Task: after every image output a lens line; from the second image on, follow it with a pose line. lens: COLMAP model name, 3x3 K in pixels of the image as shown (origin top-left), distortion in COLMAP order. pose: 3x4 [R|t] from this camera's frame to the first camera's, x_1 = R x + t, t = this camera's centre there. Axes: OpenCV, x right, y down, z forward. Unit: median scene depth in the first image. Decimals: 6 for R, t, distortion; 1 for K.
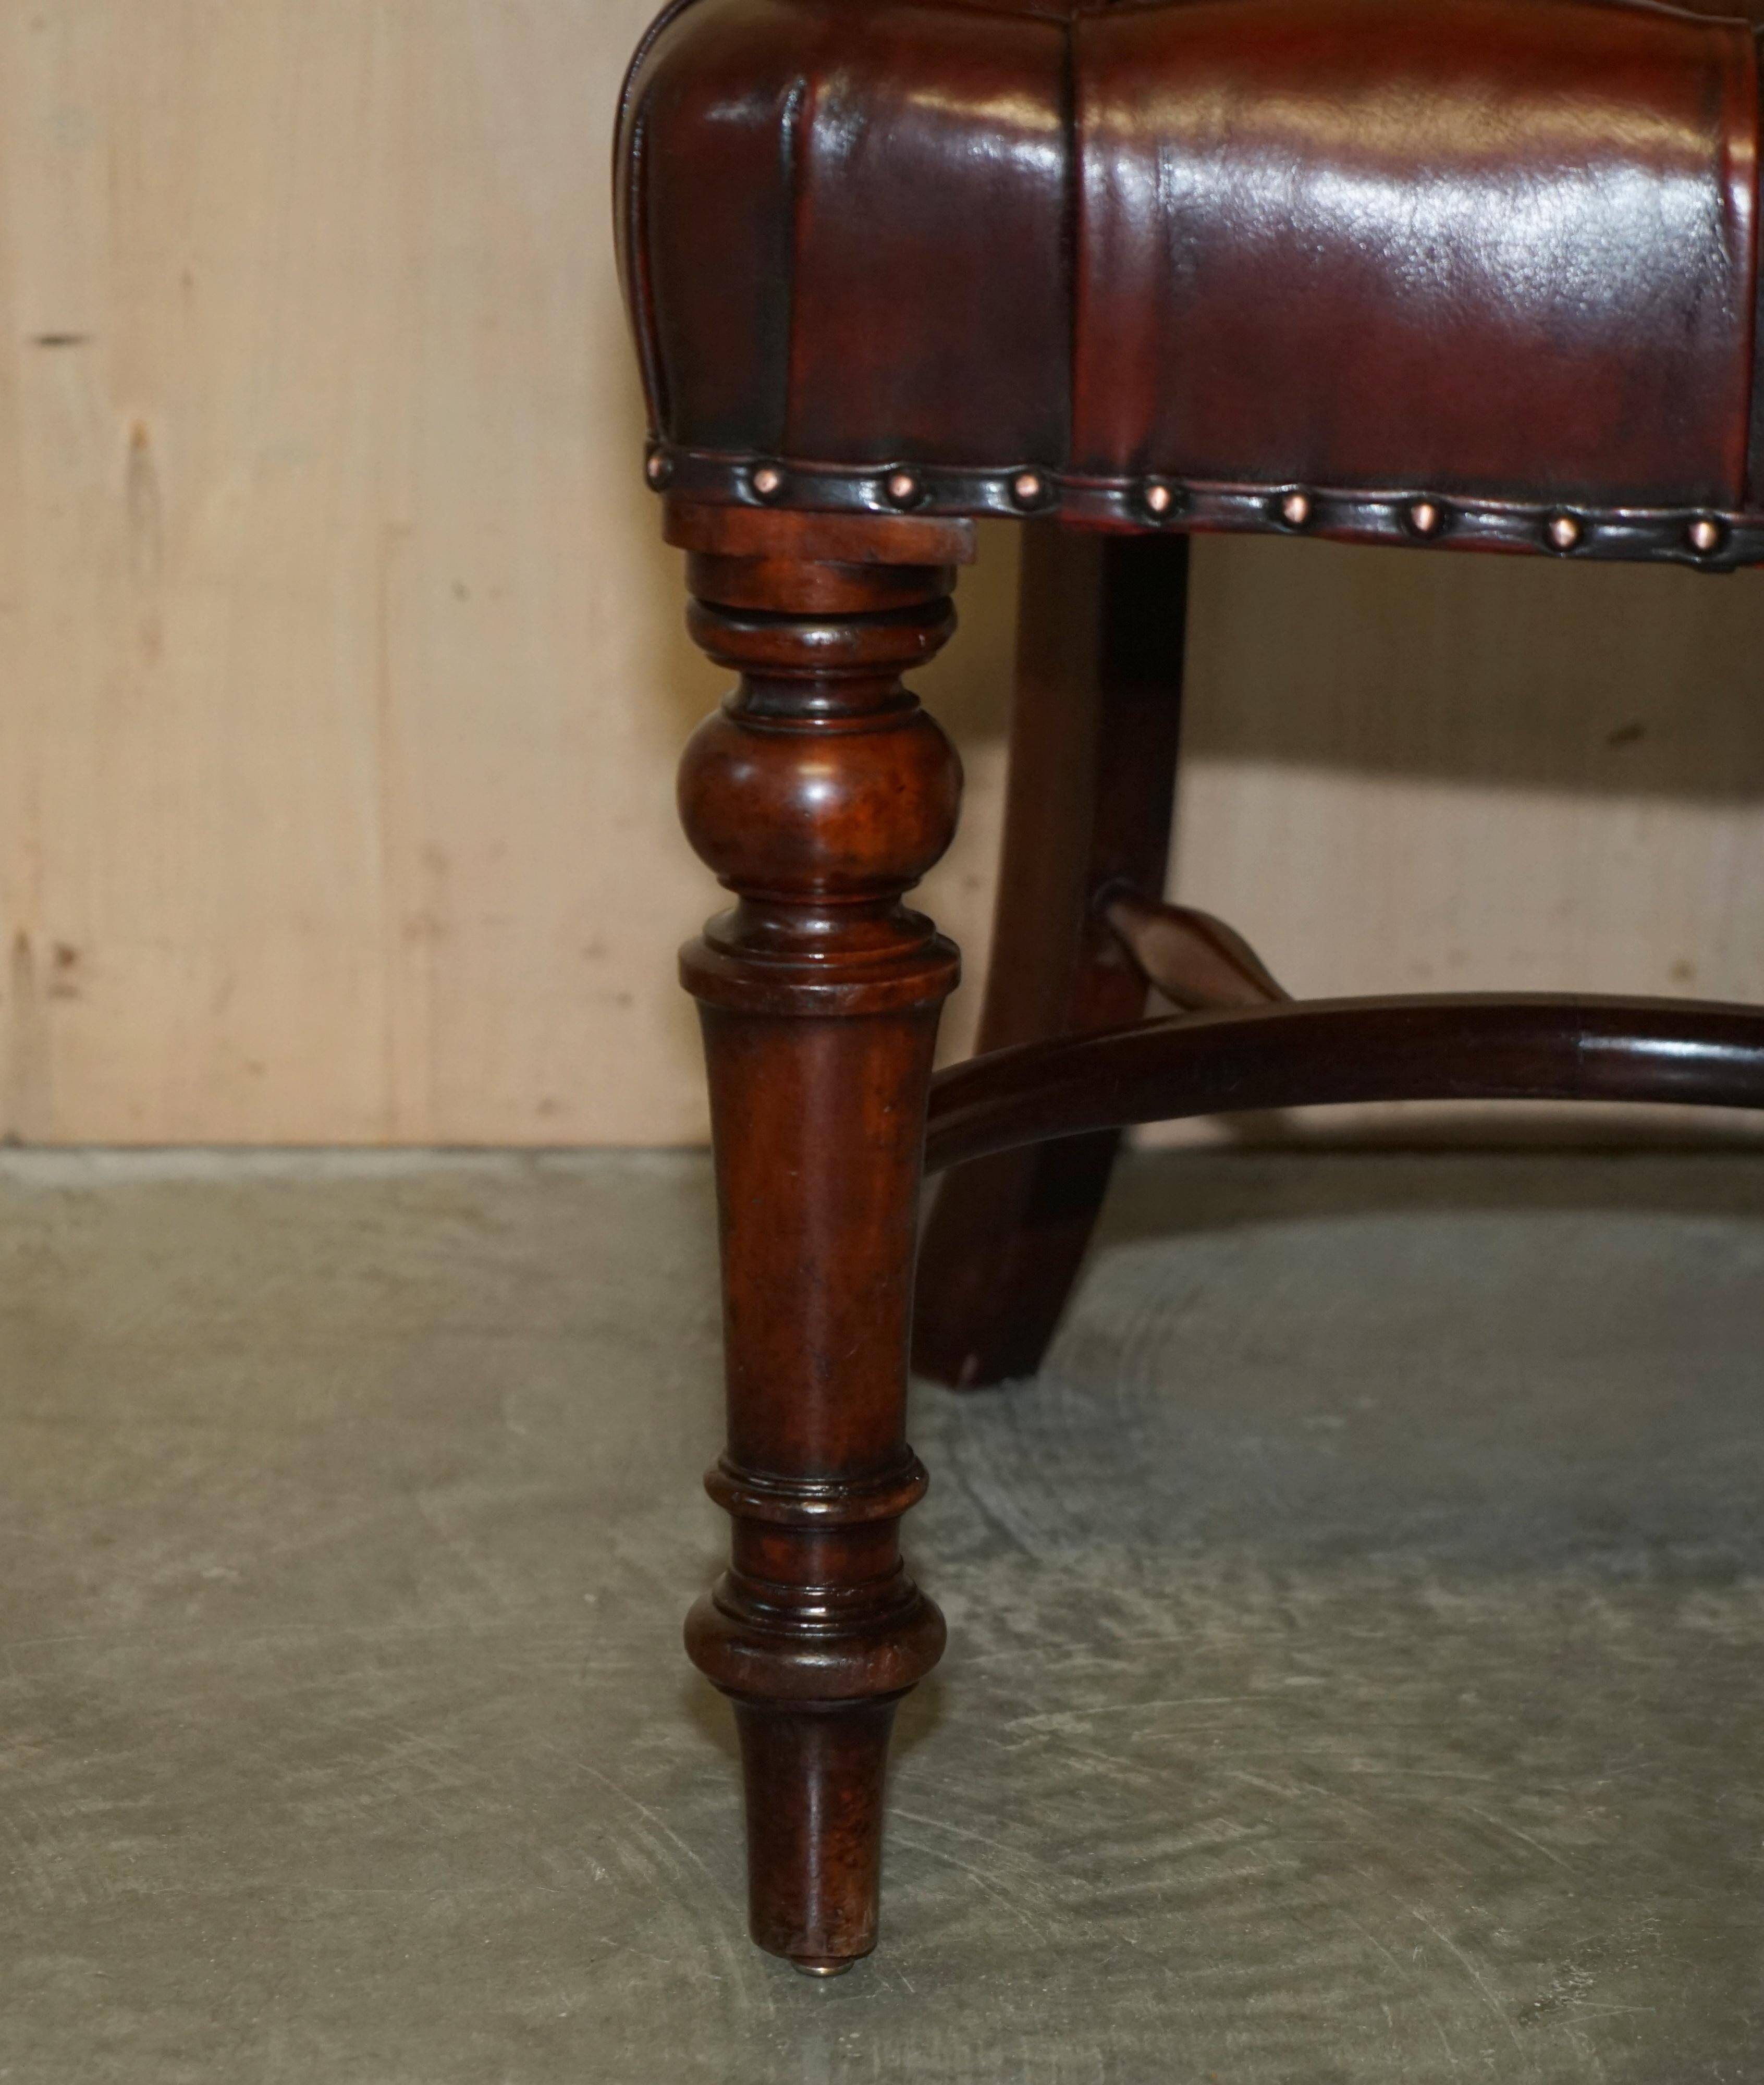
lens RADIAL K [[6215.7, 0, 816.2], [0, 6215.7, 1002.7], [0, 0, 1]] dist [-0.009289, -0.115345]
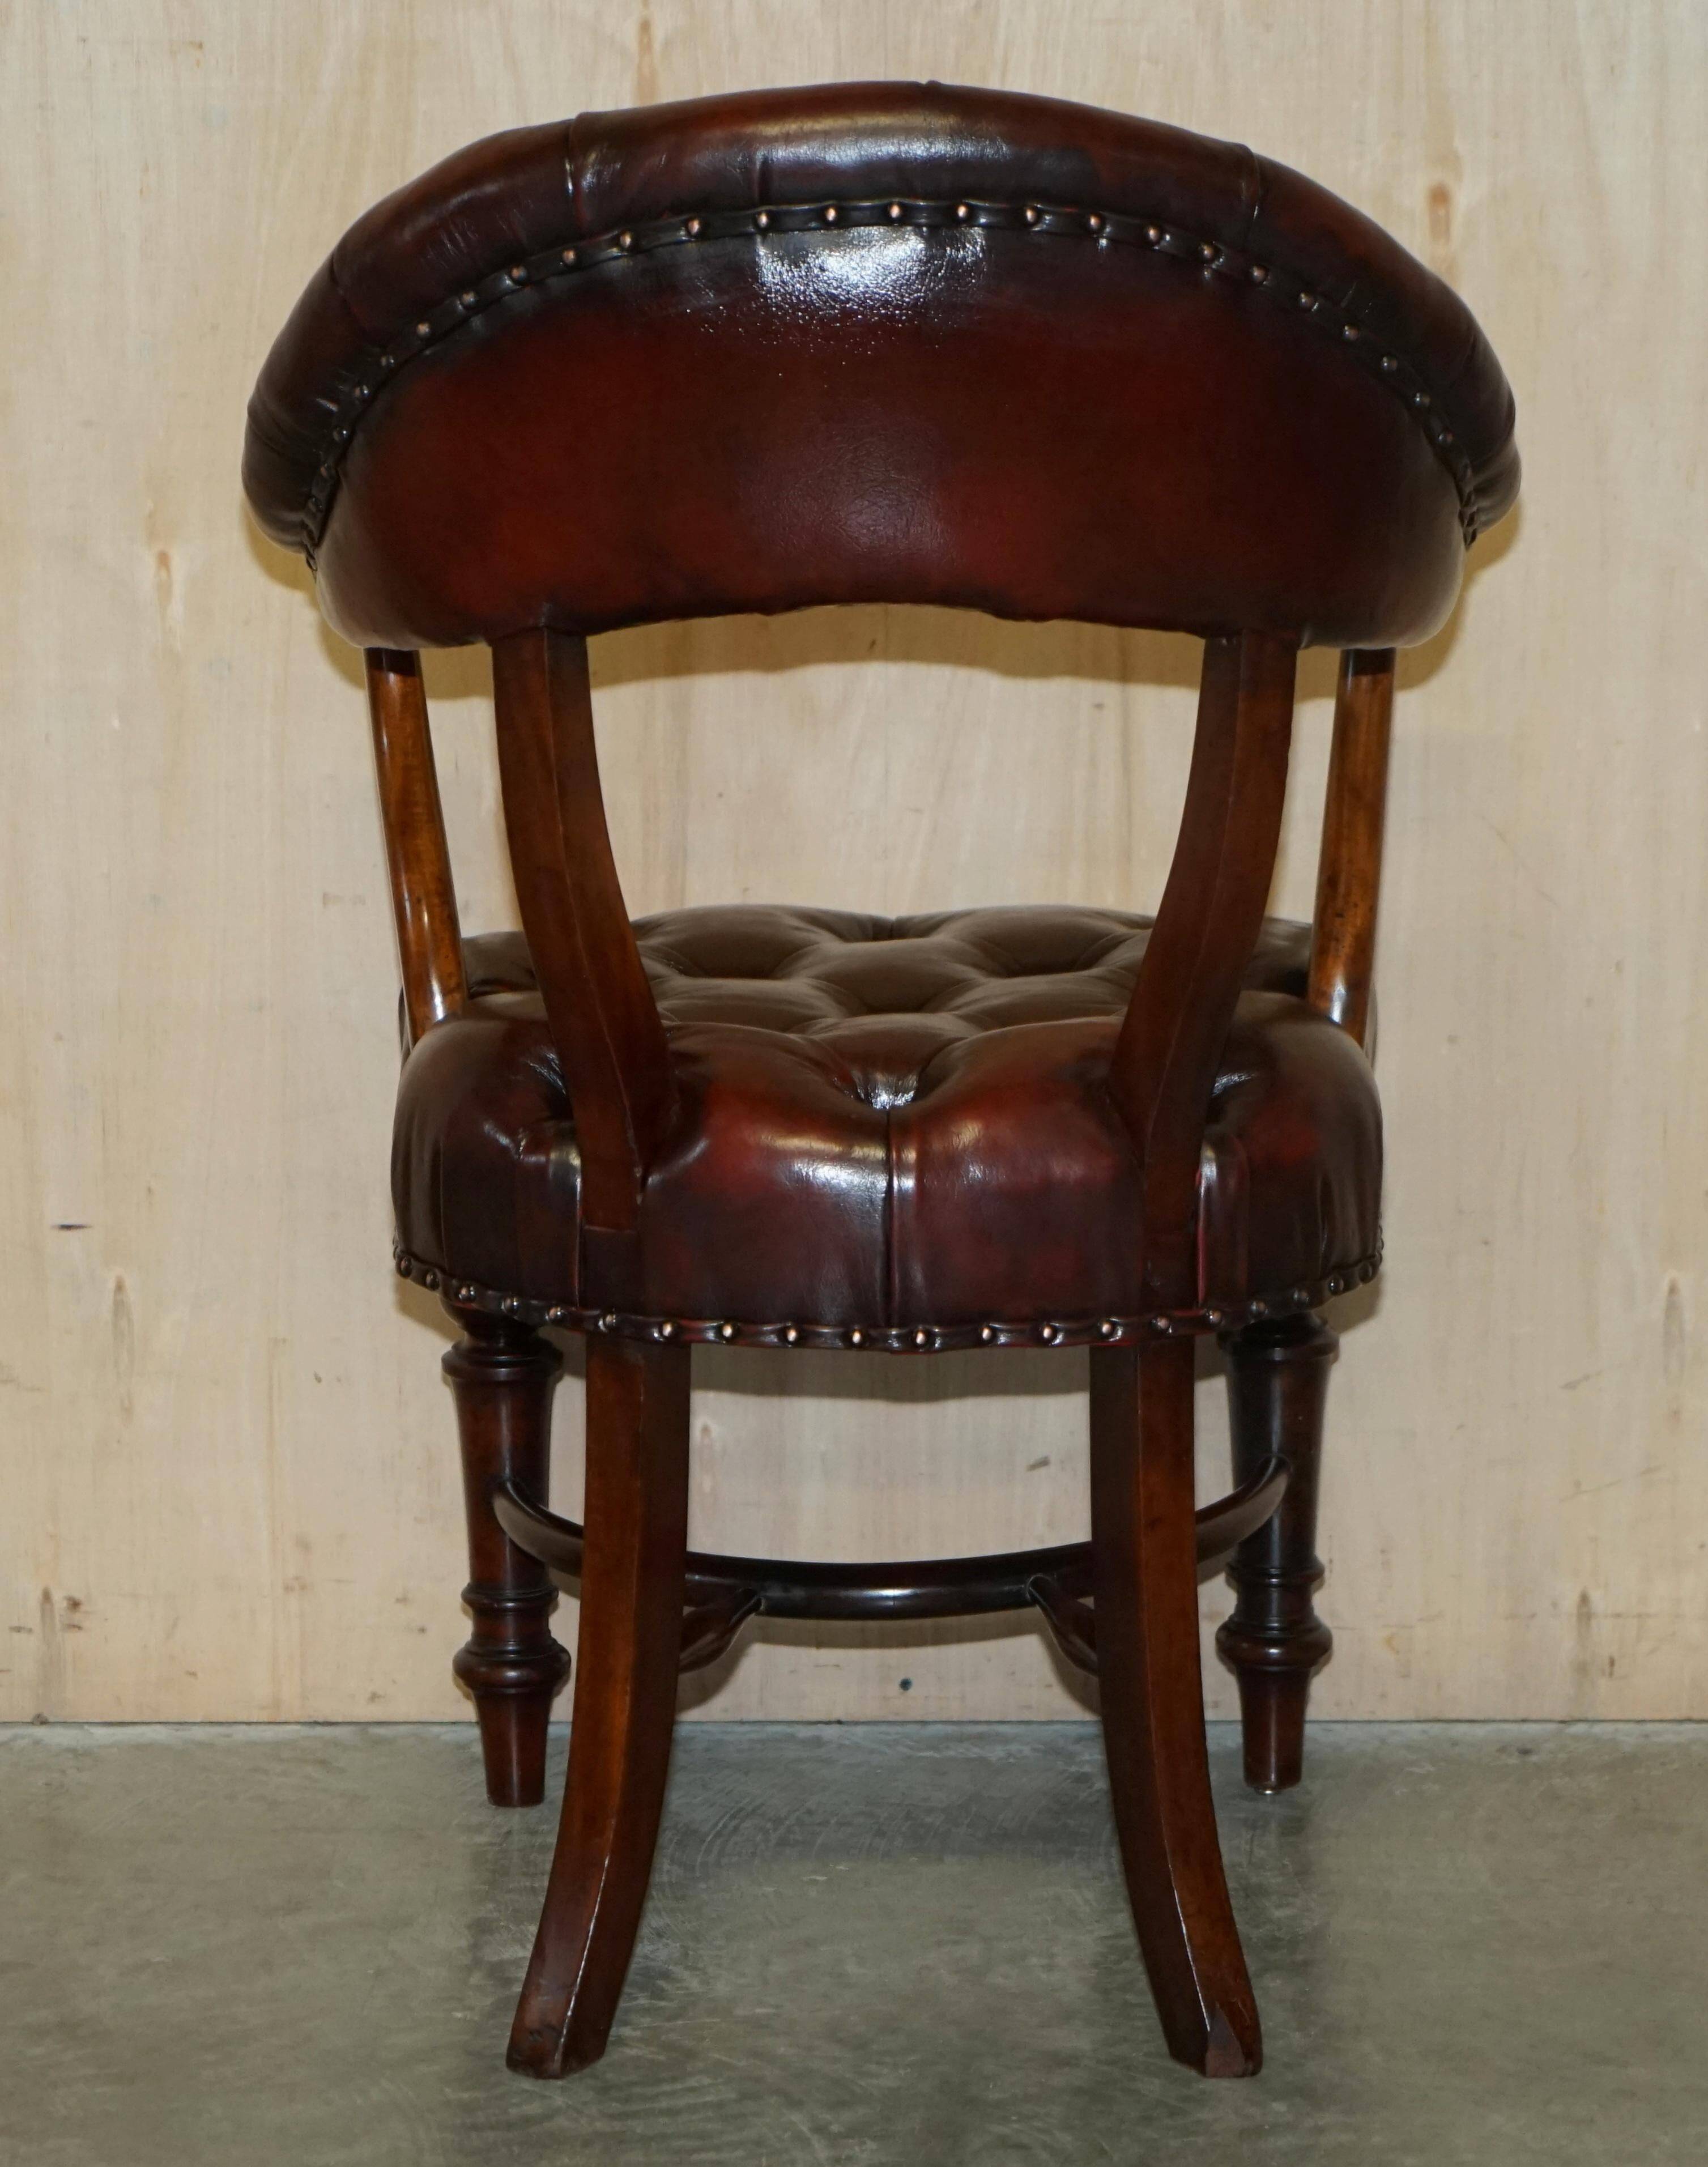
lens RADIAL K [[6939.9, 0, 923.0], [0, 6939.9, 1091.5], [0, 0, 1]] dist [-0.072847, 1.175345]
pose [[0.999986, -0.004620, 0.002650, 0.119837], [0.004810, 0.997061, -0.076457, -0.001947], [-0.002289, 0.076469, 0.997069, -1.010474]]
